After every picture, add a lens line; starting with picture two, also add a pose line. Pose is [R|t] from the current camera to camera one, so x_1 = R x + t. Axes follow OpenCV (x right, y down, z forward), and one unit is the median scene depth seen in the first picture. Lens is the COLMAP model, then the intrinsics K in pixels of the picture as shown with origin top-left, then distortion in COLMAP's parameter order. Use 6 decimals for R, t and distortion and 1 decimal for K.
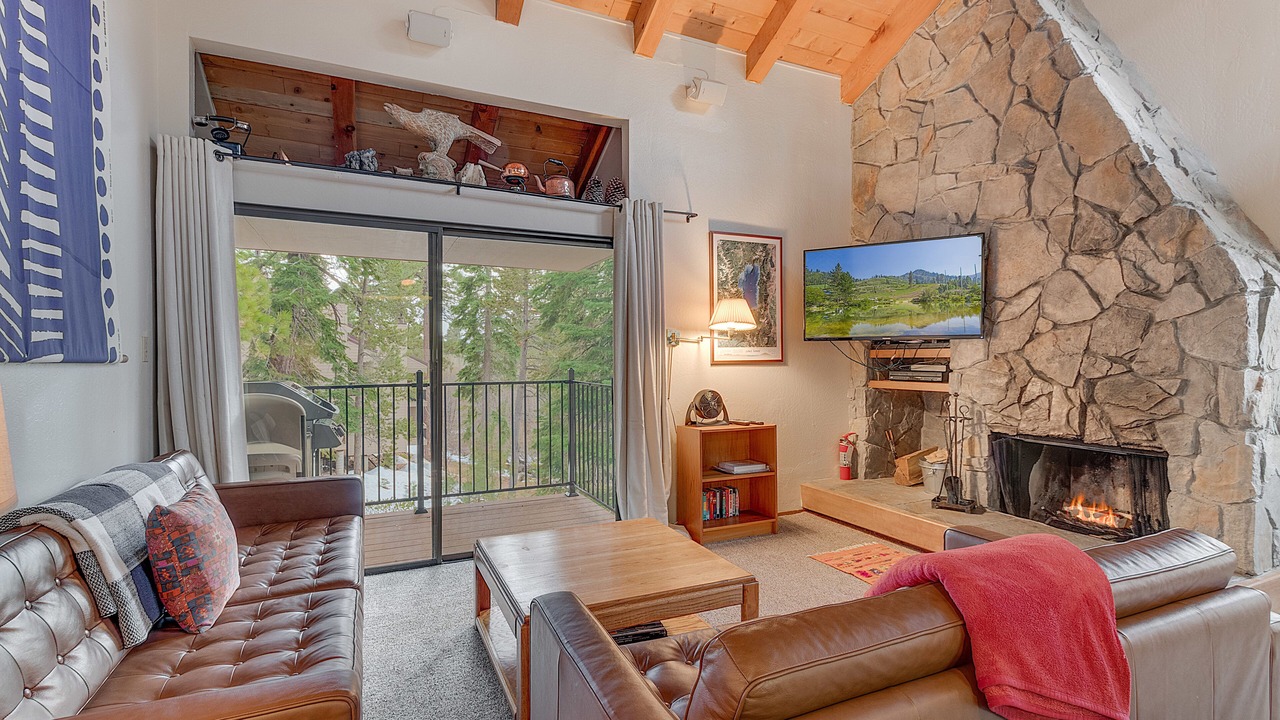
lens RADIAL K [[589.0, 0, 631.7], [0, 589.0, 364.5], [0, 0, 1]] dist [0.001198, 0.000579]
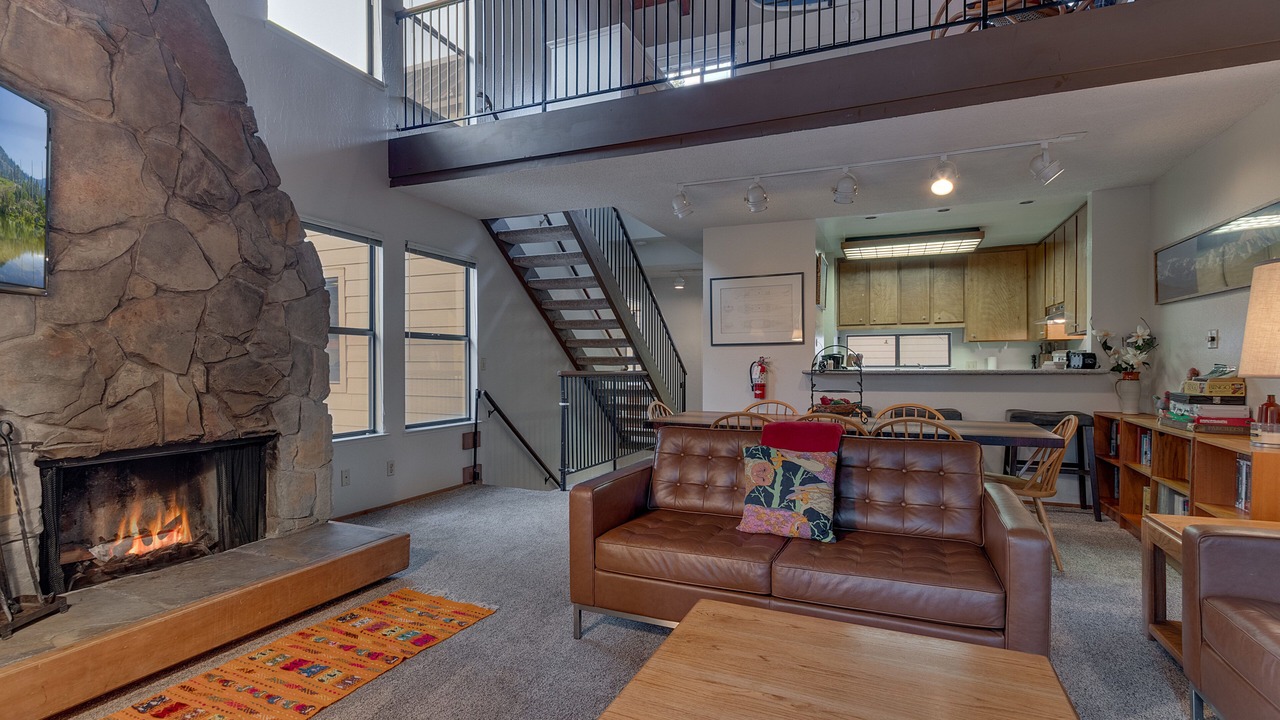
lens RADIAL K [[616.9, 0, 626.2], [0, 616.9, 364.9], [0, 0, 1]] dist [0.011730, -0.005337]
pose [[-0.657857, -0.006263, 0.753117, -0.207948], [0.006643, 0.999878, 0.014118, 0.015904], [-0.753114, 0.014290, -0.657735, 0.949073]]
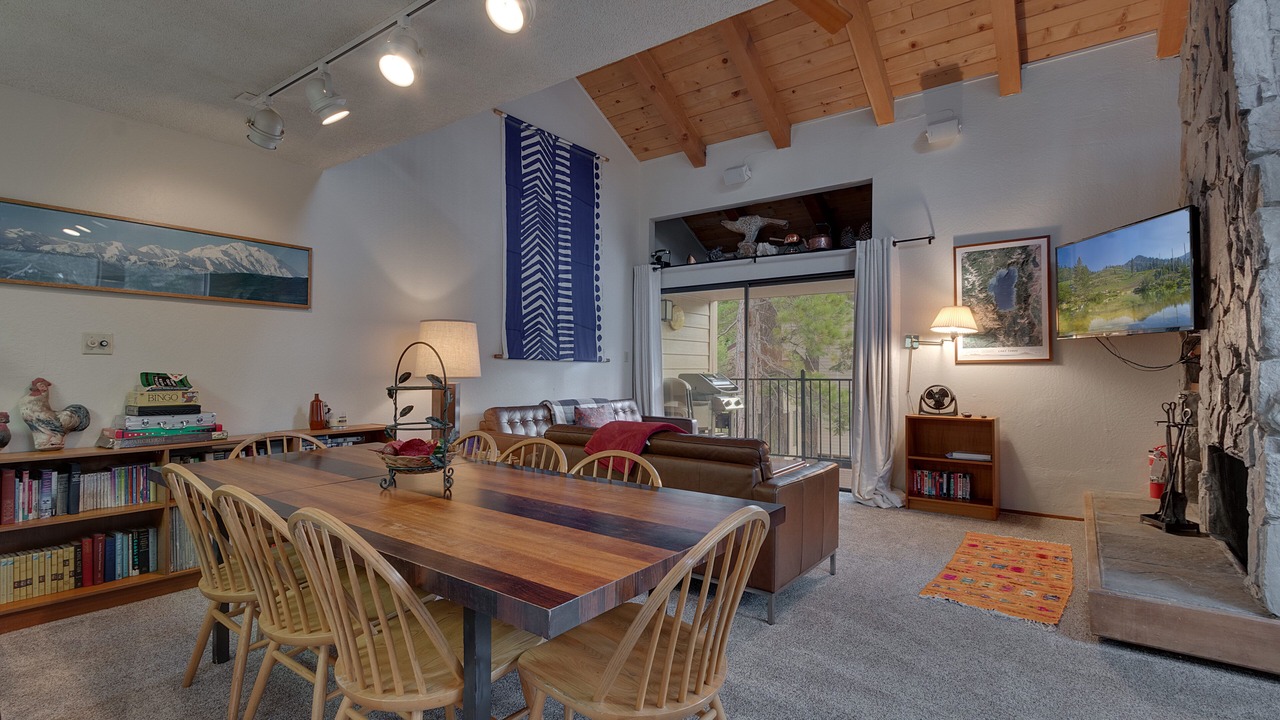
lens RADIAL K [[589.0, 0, 631.7], [0, 589.0, 364.5], [0, 0, 1]] dist [0.001198, 0.000579]
pose [[0.478222, -0.004355, -0.878228, 0.921846], [-0.009436, 0.999905, -0.010097, 0.020968], [0.878189, 0.013116, 0.478135, -0.102142]]
